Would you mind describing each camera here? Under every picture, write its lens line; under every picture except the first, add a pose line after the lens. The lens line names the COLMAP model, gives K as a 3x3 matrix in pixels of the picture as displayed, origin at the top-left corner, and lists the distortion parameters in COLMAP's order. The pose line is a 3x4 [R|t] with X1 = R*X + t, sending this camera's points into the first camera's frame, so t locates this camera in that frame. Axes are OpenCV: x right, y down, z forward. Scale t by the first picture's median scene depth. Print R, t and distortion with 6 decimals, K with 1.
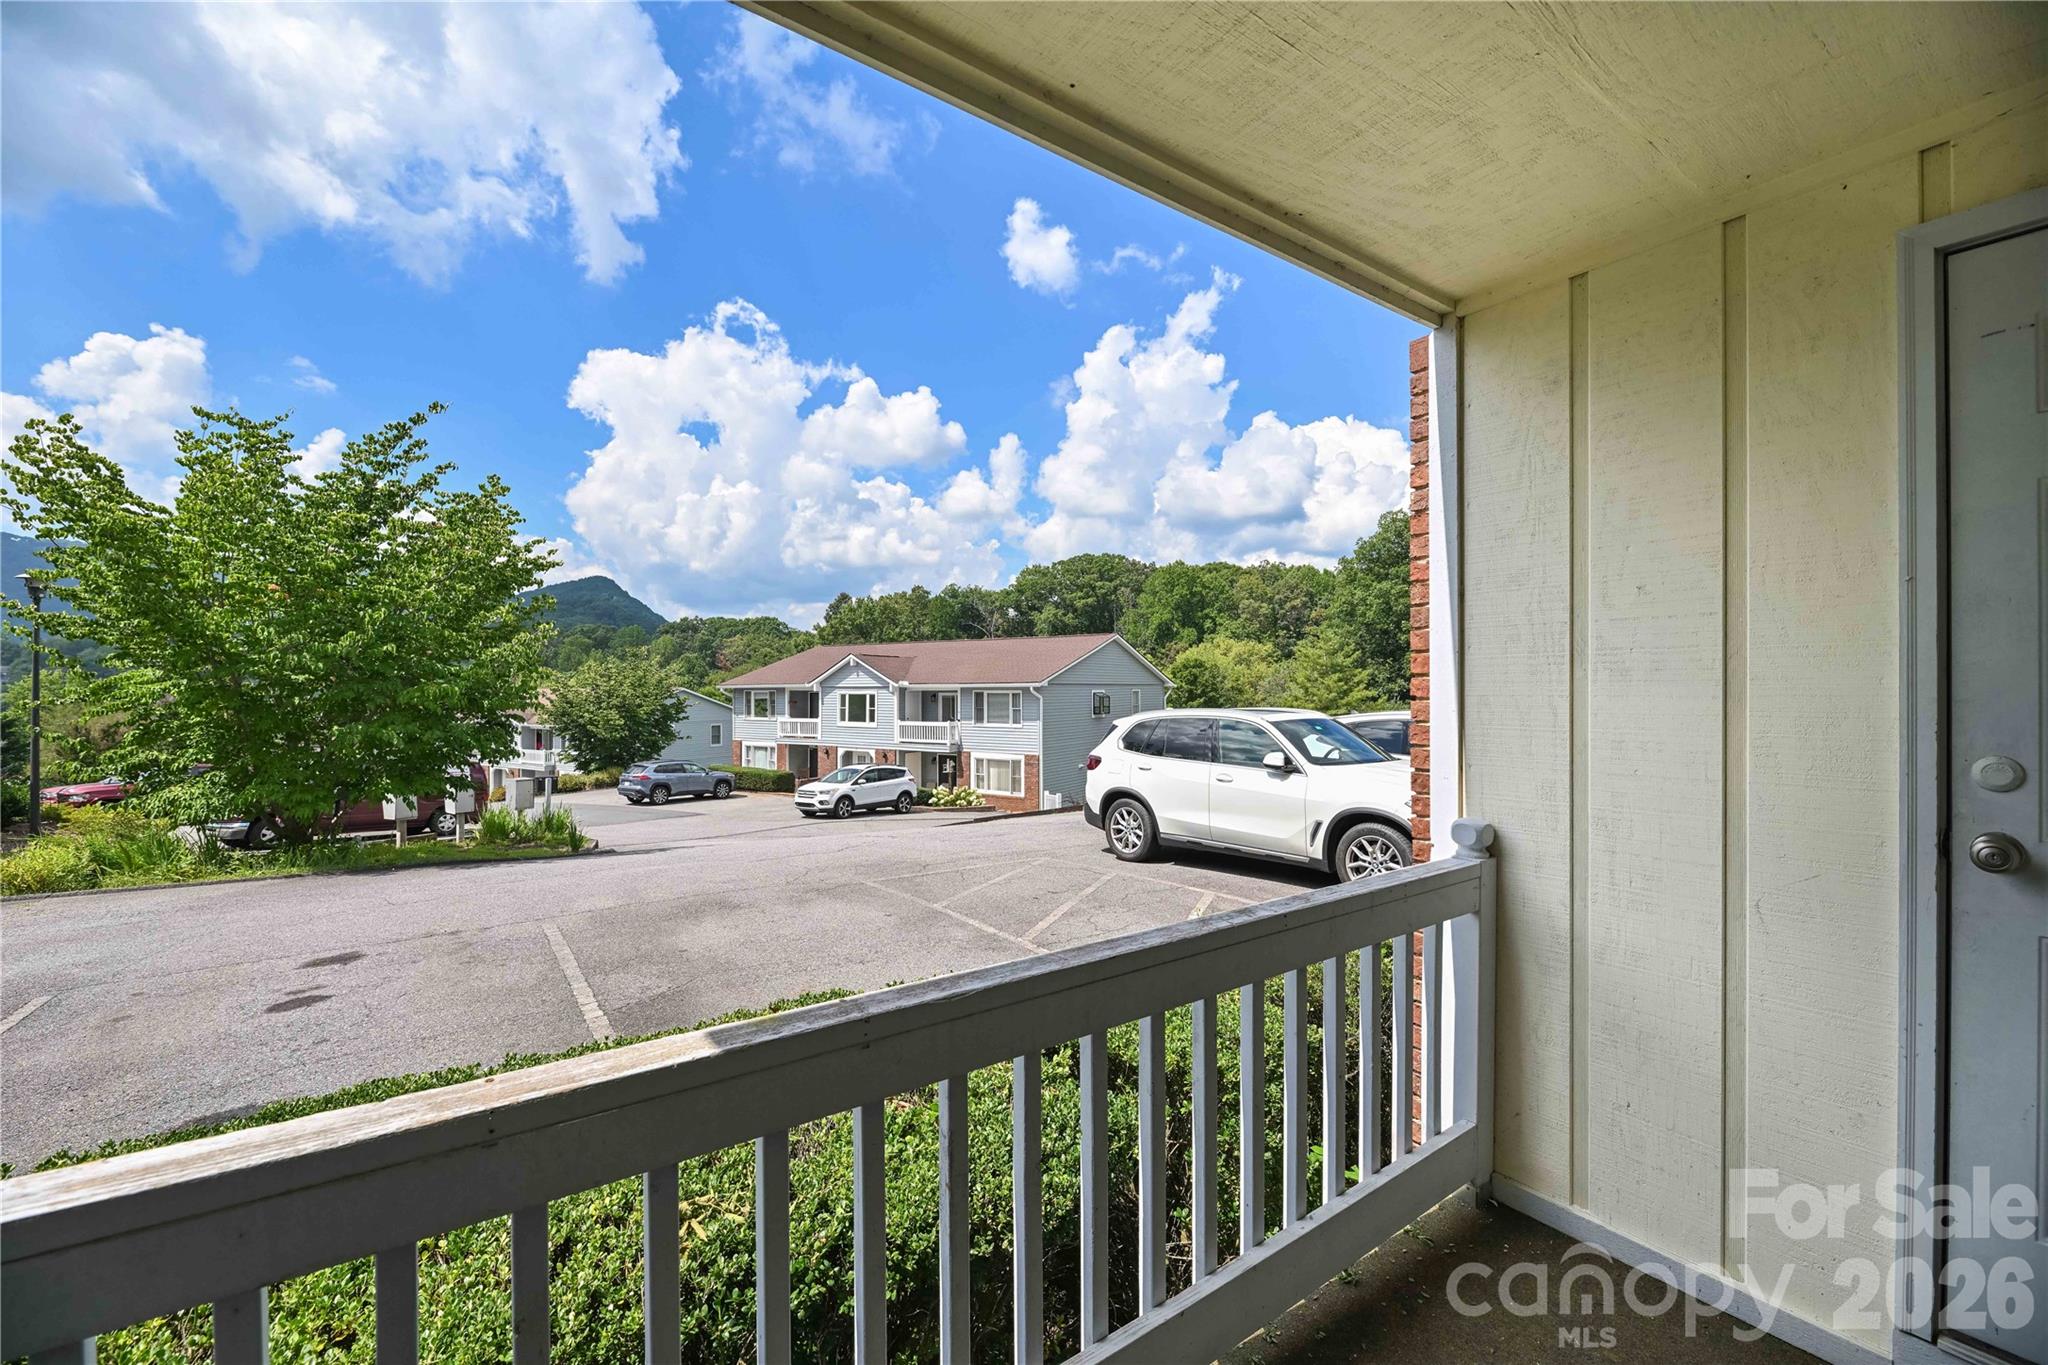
lens RADIAL K [[826.5, 0, 1027.0], [0, 826.5, 687.5], [0, 0, 1]] dist [0.000053, -0.000155]
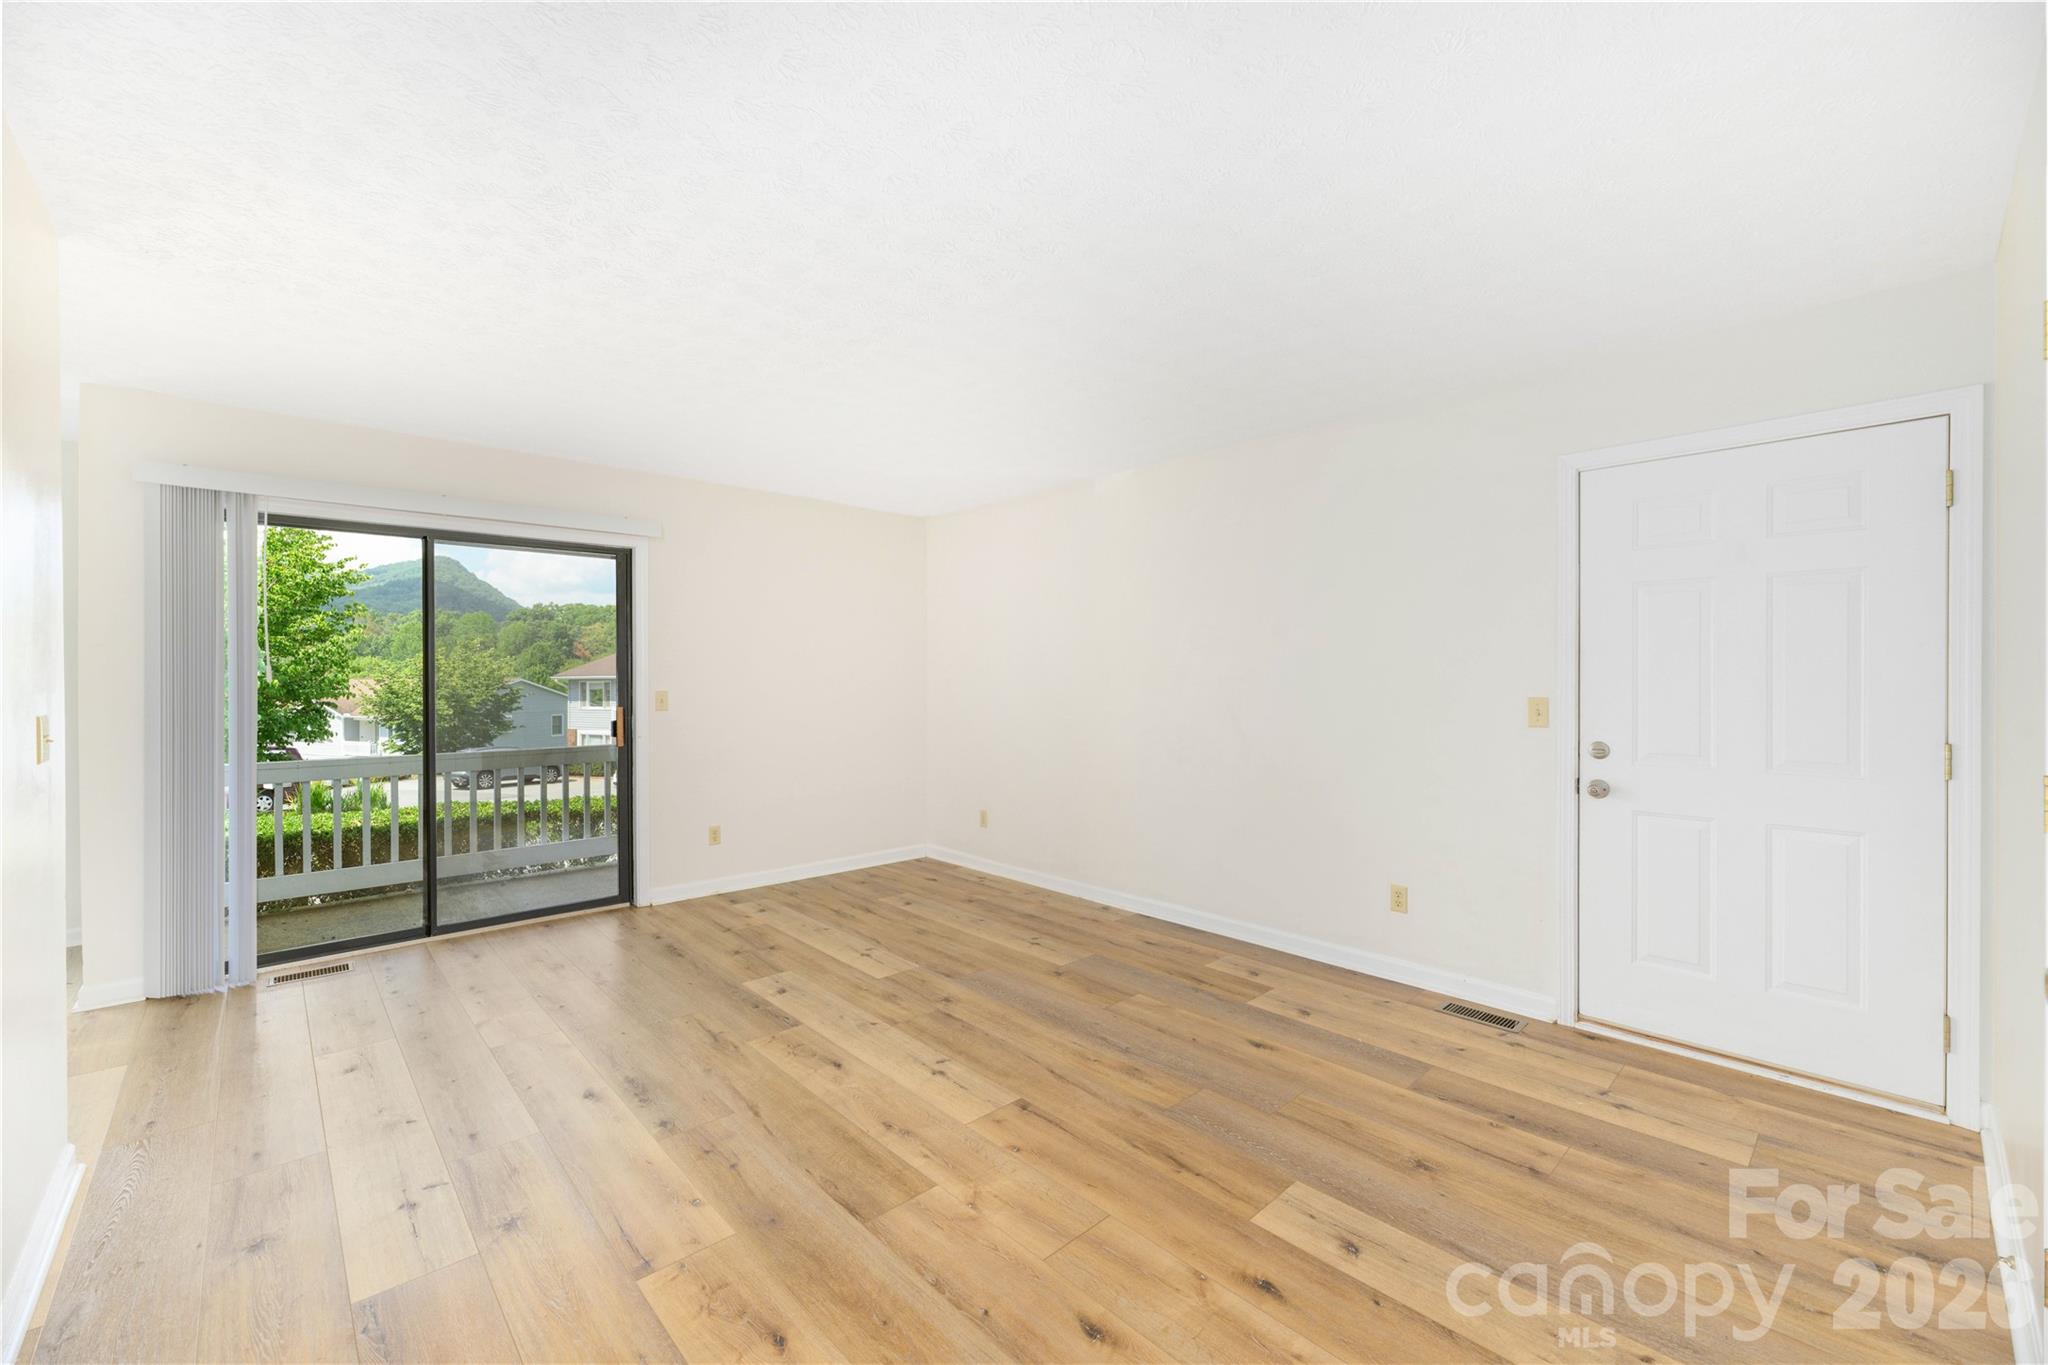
lens RADIAL K [[826.5, 0, 1034.2], [0, 826.5, 681.7], [0, 0, 1]] dist [0.000053, -0.000155]
pose [[0.989787, -0.001020, 0.142548, 0.095435], [0.000221, 0.999984, 0.005623, -0.001764], [-0.142551, -0.005534, 0.989772, -0.143129]]
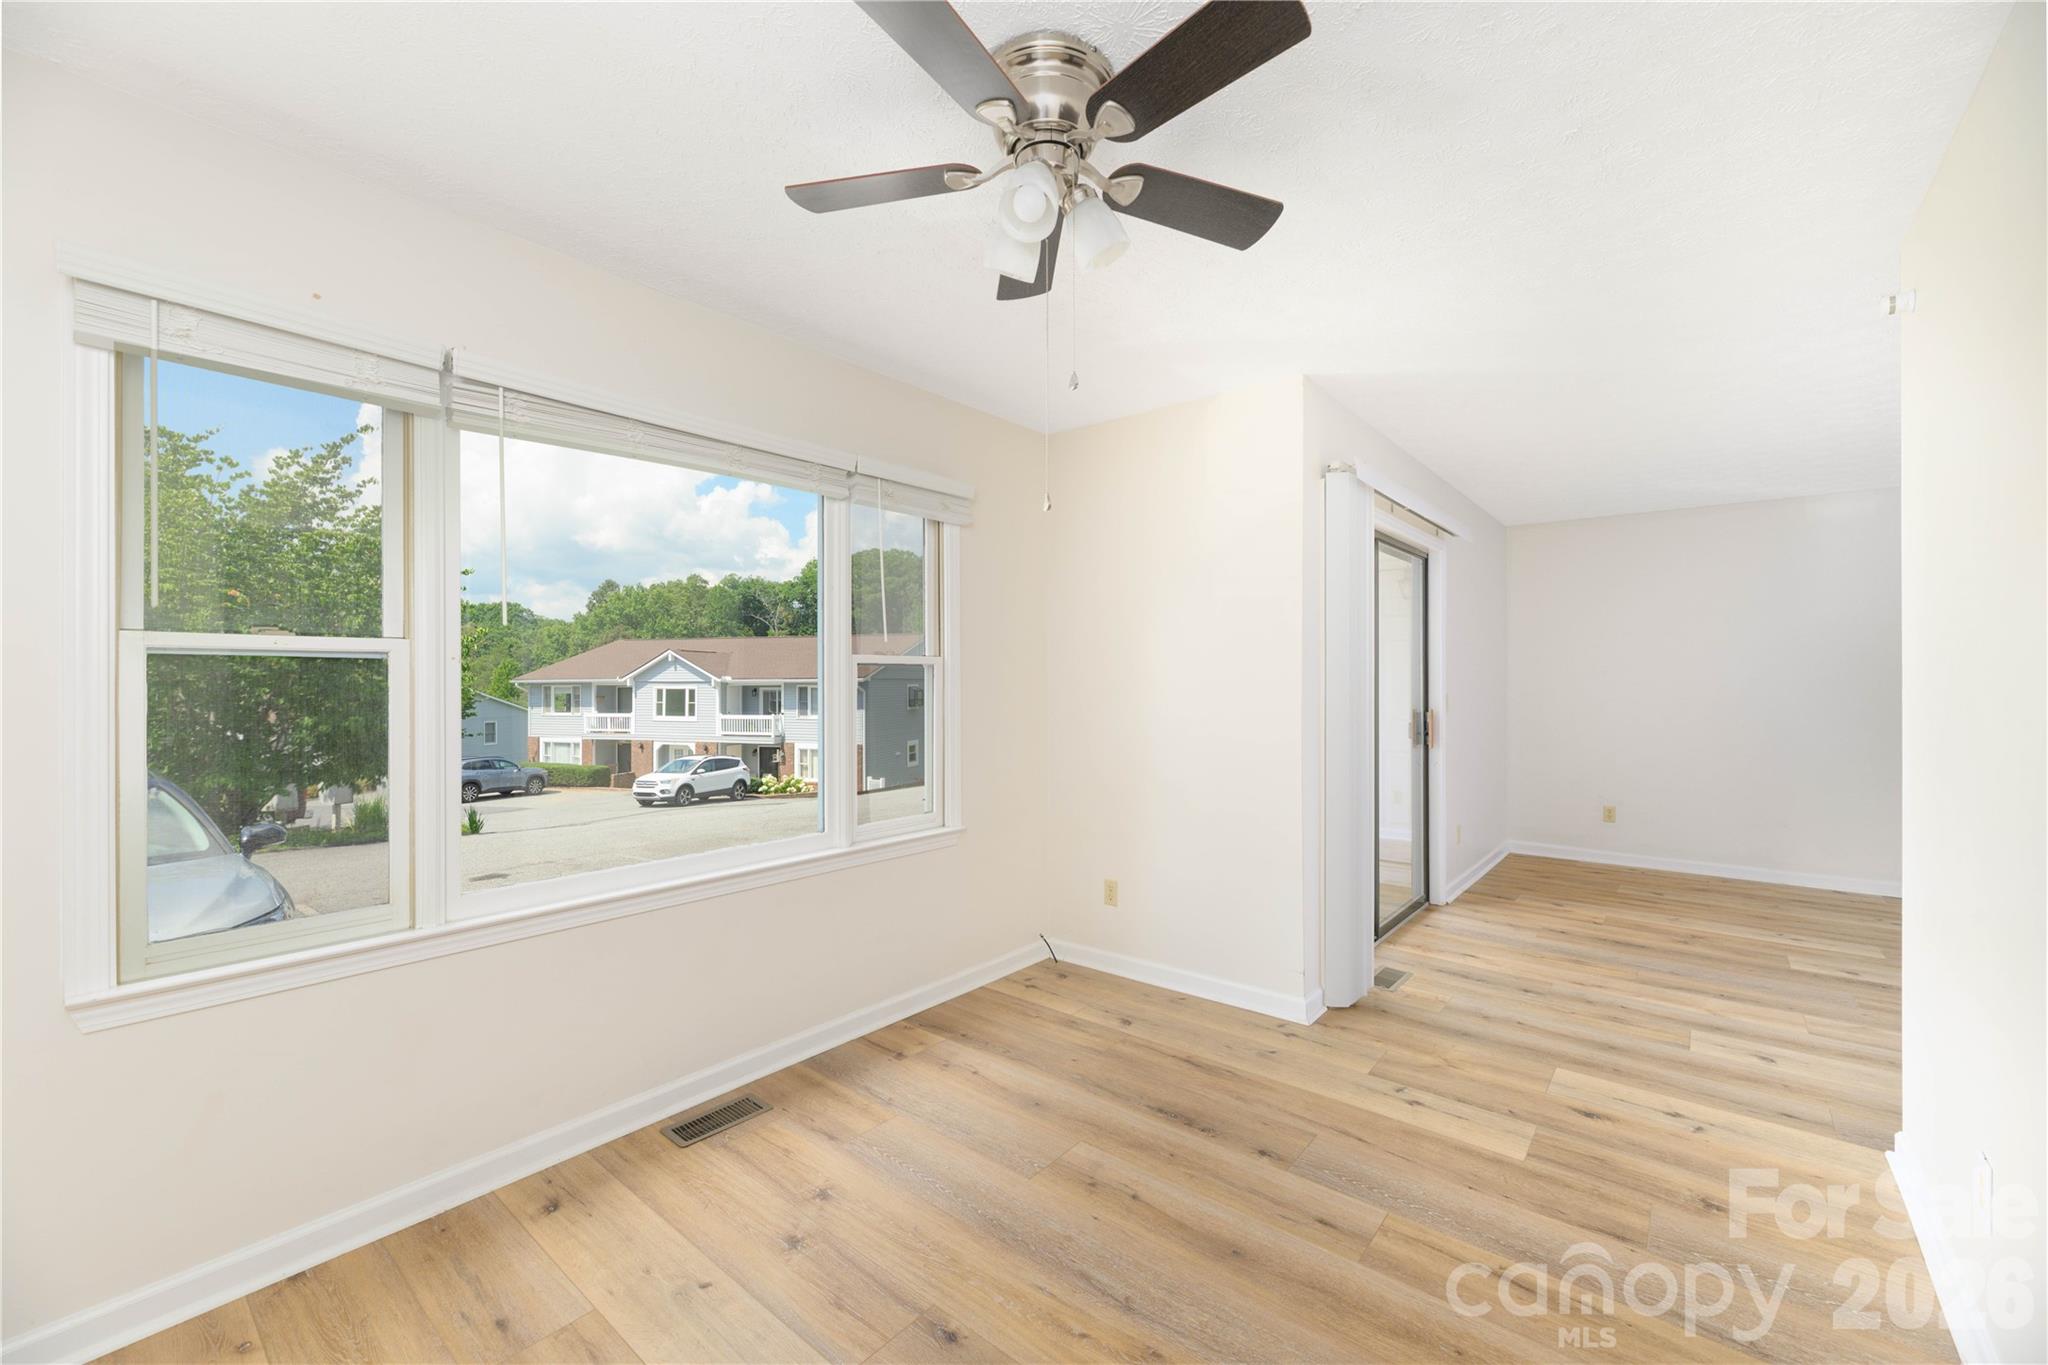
lens RADIAL K [[826.5, 0, 1038.0], [0, 826.5, 674.6], [0, 0, 1]] dist [0.000053, -0.000155]
pose [[0.961853, 0.003537, 0.273544, -0.058448], [-0.001172, 0.999961, -0.008807, -0.001168], [-0.273565, 0.008151, 0.961819, -0.112940]]
